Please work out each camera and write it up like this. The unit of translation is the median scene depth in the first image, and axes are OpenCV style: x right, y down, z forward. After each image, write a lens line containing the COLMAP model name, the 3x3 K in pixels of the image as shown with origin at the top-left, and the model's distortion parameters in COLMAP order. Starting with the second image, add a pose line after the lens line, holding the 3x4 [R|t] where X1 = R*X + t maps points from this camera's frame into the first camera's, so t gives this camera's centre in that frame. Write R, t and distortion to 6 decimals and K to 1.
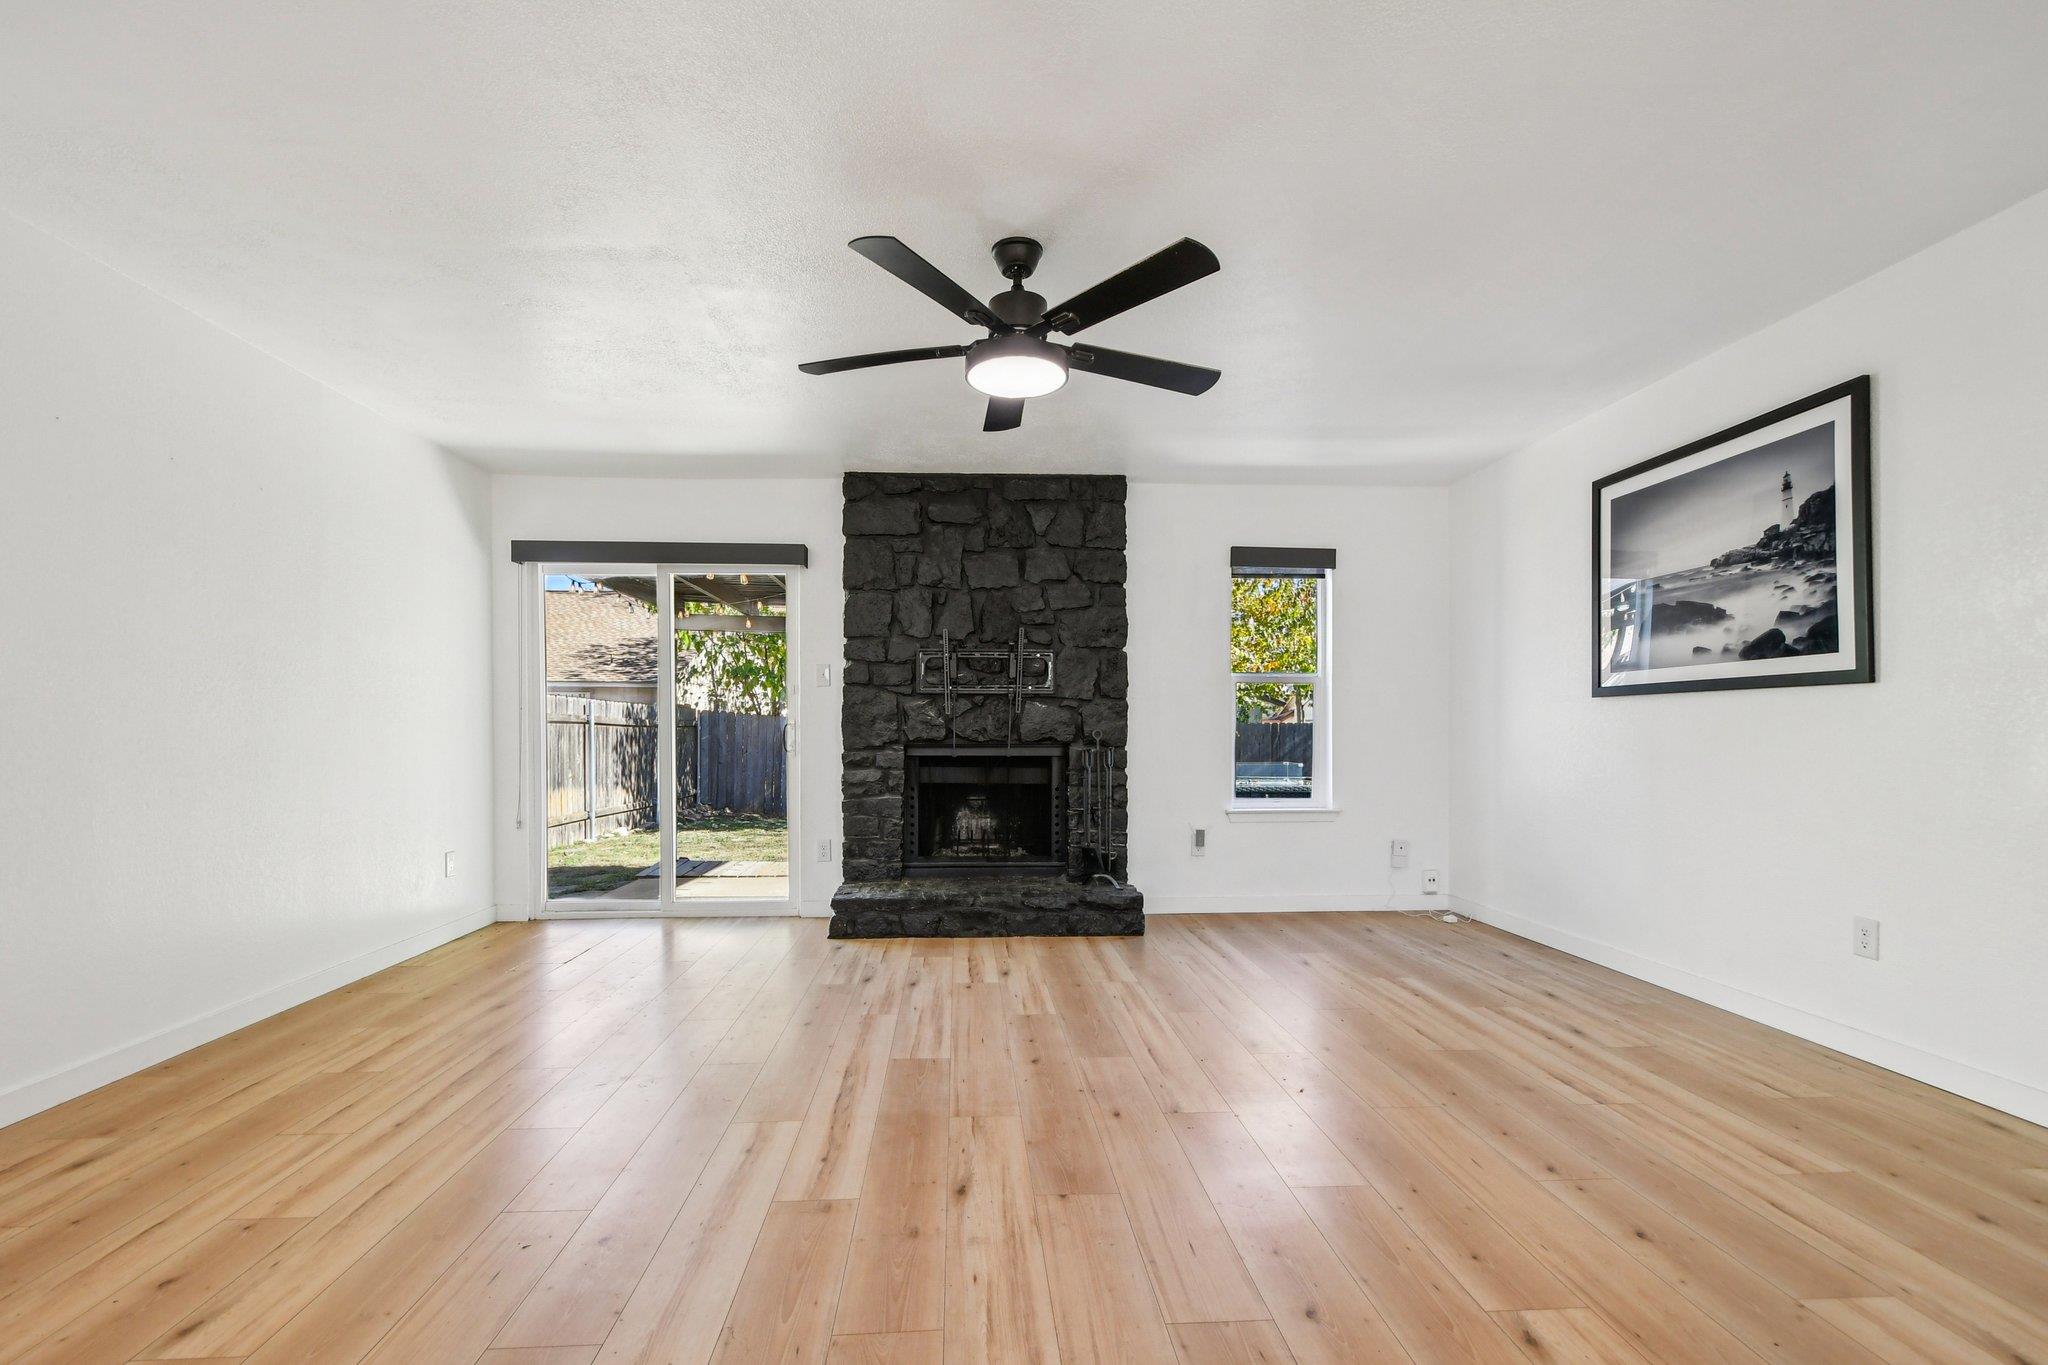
lens RADIAL K [[900.4, 0, 1004.5], [0, 900.4, 731.5], [0, 0, 1]] dist [0.002868, -0.005747]
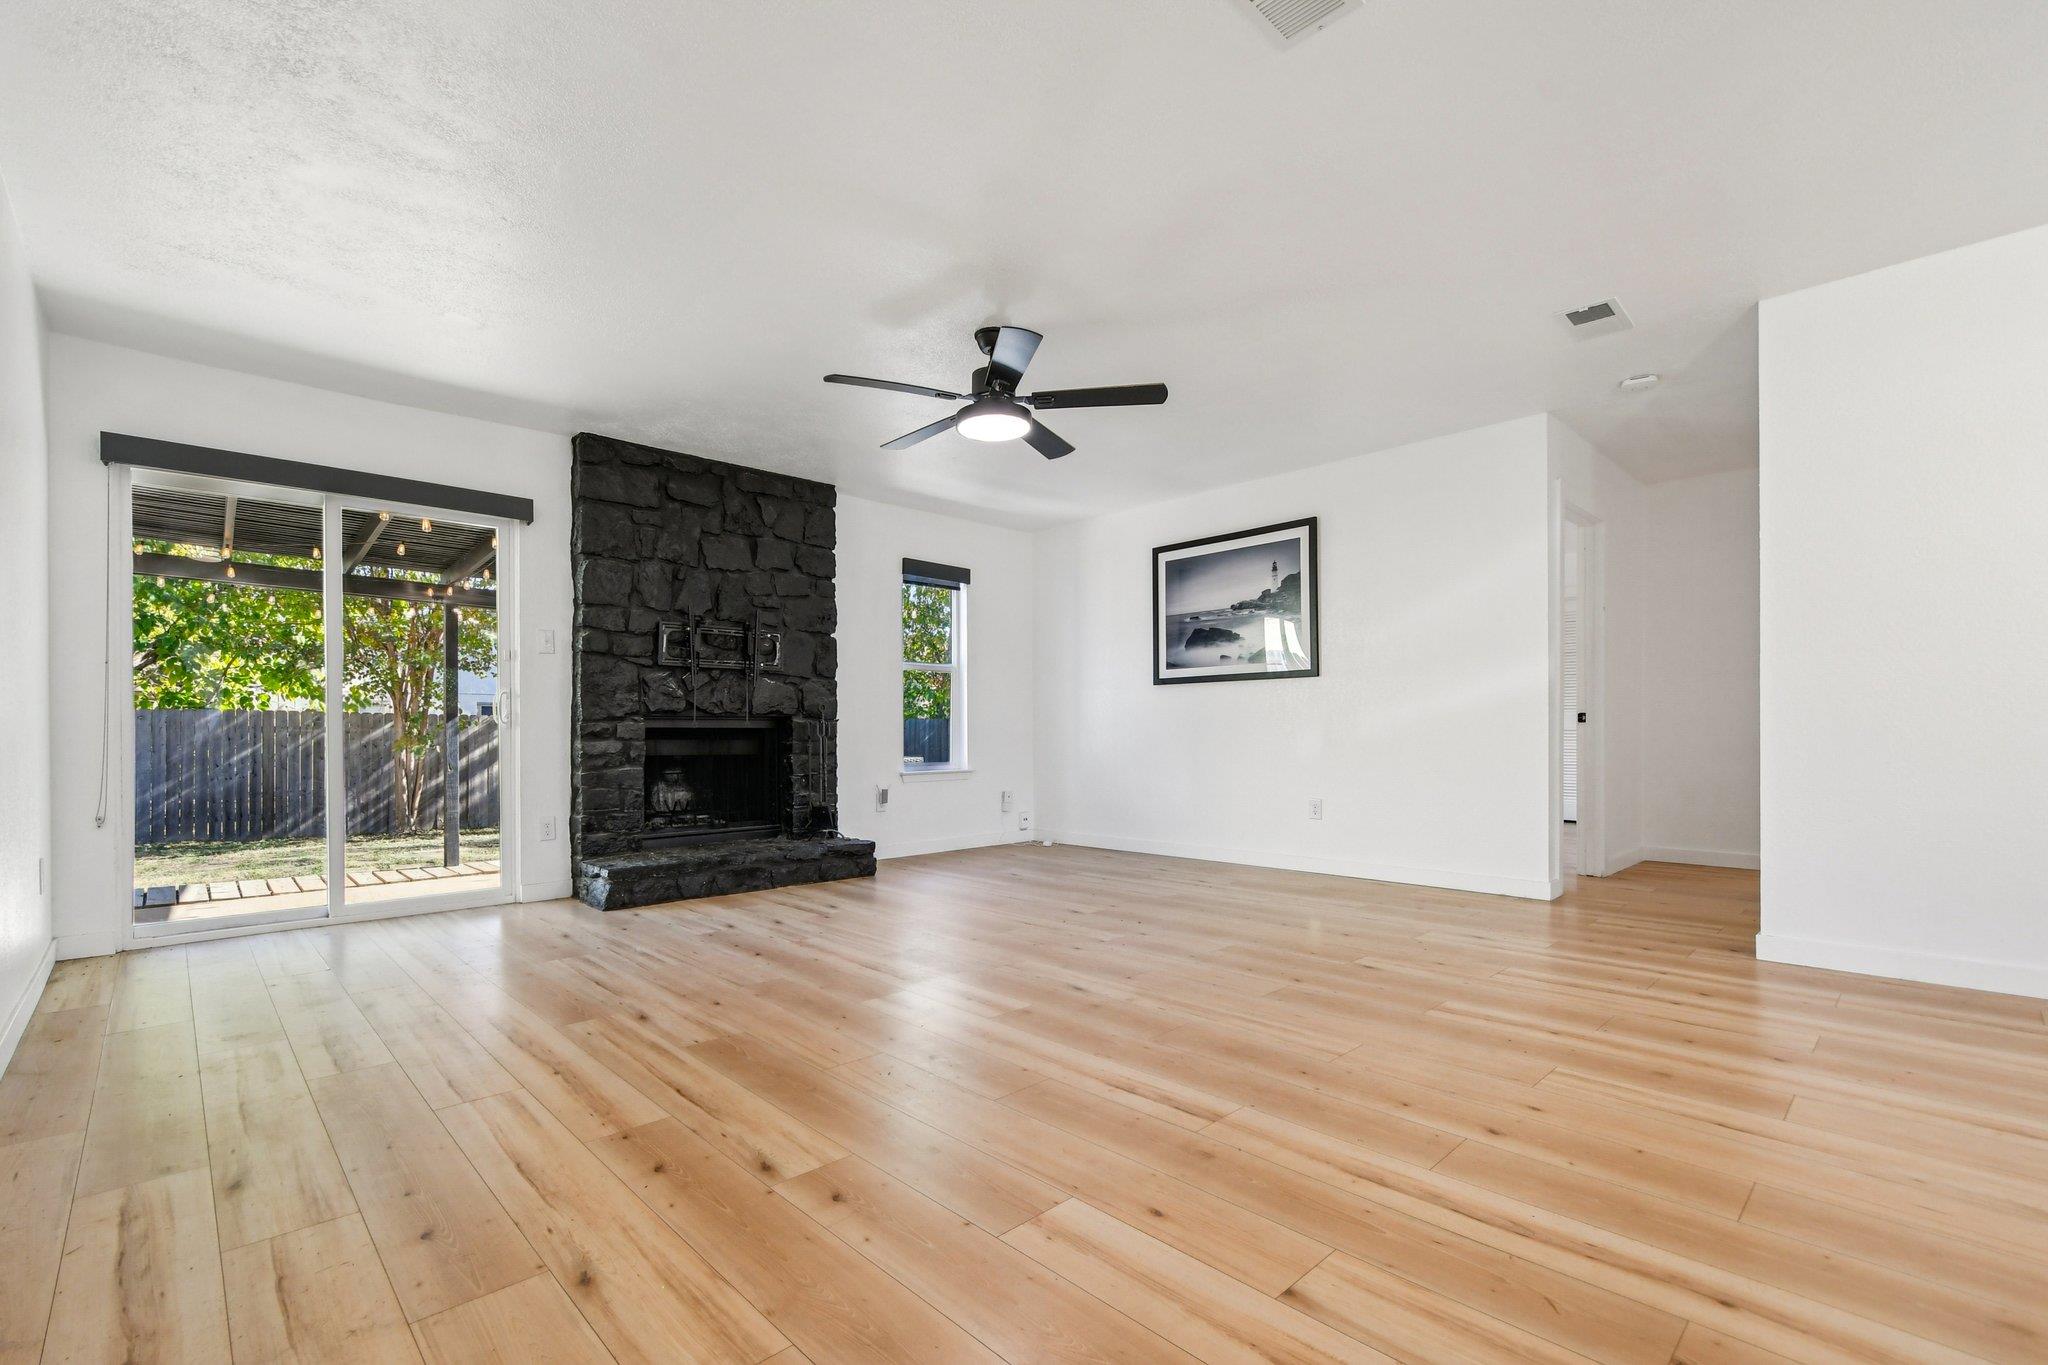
lens RADIAL K [[900.4, 0, 1004.5], [0, 900.4, 731.5], [0, 0, 1]] dist [0.002868, -0.005747]
pose [[0.763828, -0.002568, 0.645415, -0.453939], [0.005627, 0.999981, -0.002679, 0.037090], [-0.645396, 0.005678, 0.763827, -0.024847]]
